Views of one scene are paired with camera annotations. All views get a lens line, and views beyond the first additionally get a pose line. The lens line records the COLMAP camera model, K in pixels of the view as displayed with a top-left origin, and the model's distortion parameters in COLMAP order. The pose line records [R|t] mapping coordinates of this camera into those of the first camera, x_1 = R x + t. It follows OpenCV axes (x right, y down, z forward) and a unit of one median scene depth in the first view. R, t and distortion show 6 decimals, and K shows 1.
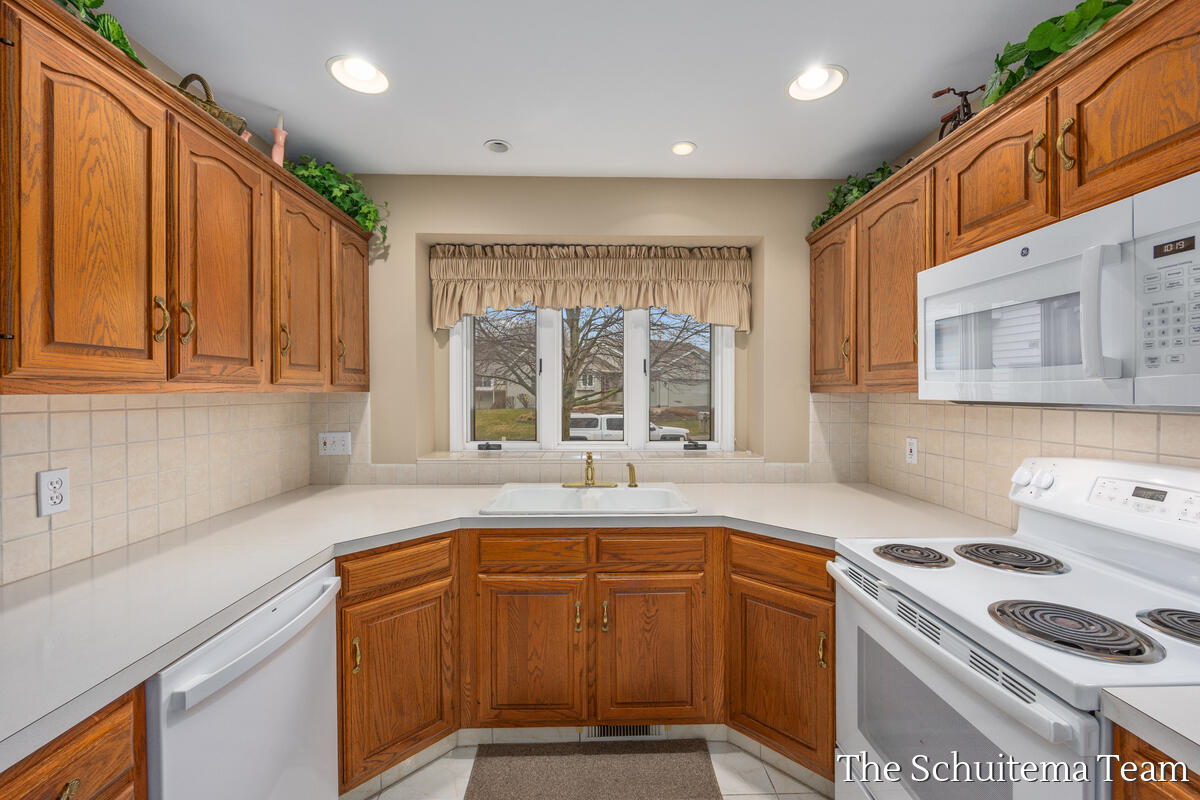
lens RADIAL K [[482.8, 0, 606.3], [0, 482.8, 395.4], [0, 0, 1]] dist [-0.011175, -0.000555]
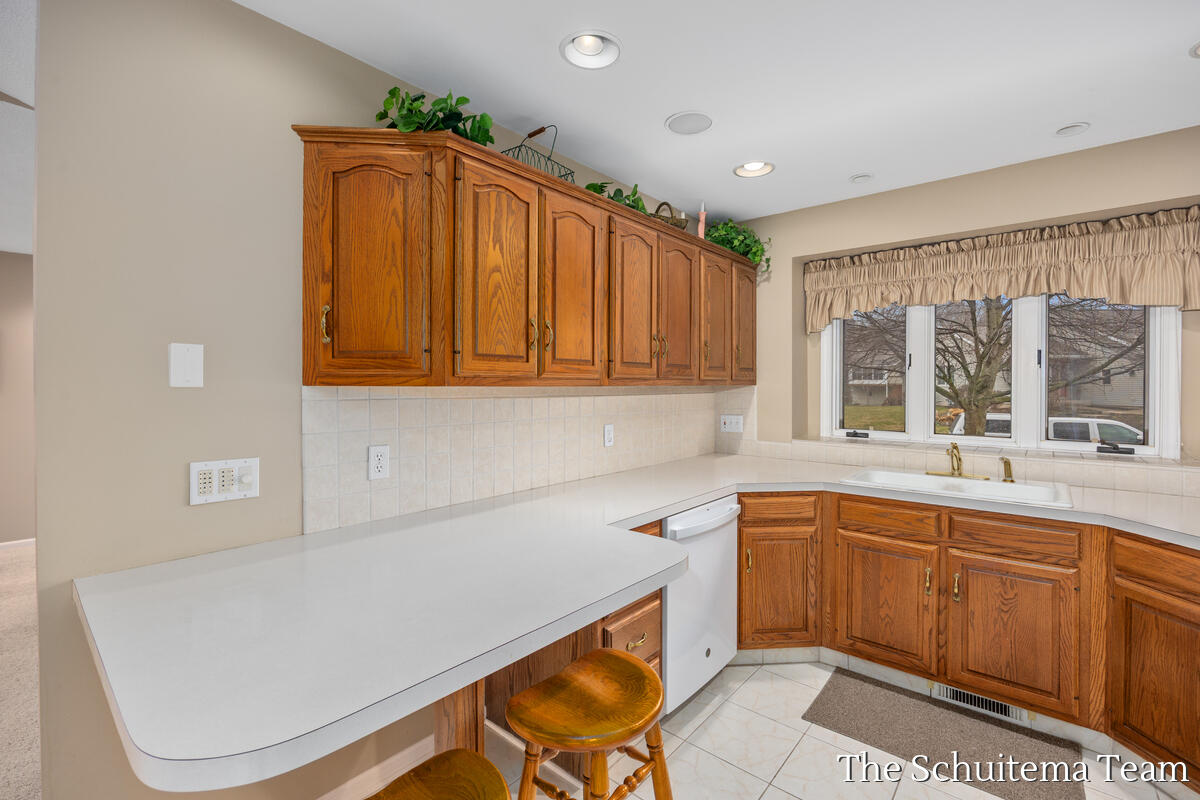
lens RADIAL K [[522.1, 0, 602.9], [0, 522.1, 392.1], [0, 0, 1]] dist [-0.001675, -0.000533]
pose [[0.746002, 0.009471, -0.665876, 0.180585], [-0.005937, 0.999954, 0.007571, 0.003933], [0.665917, -0.001694, 0.746024, -0.426900]]
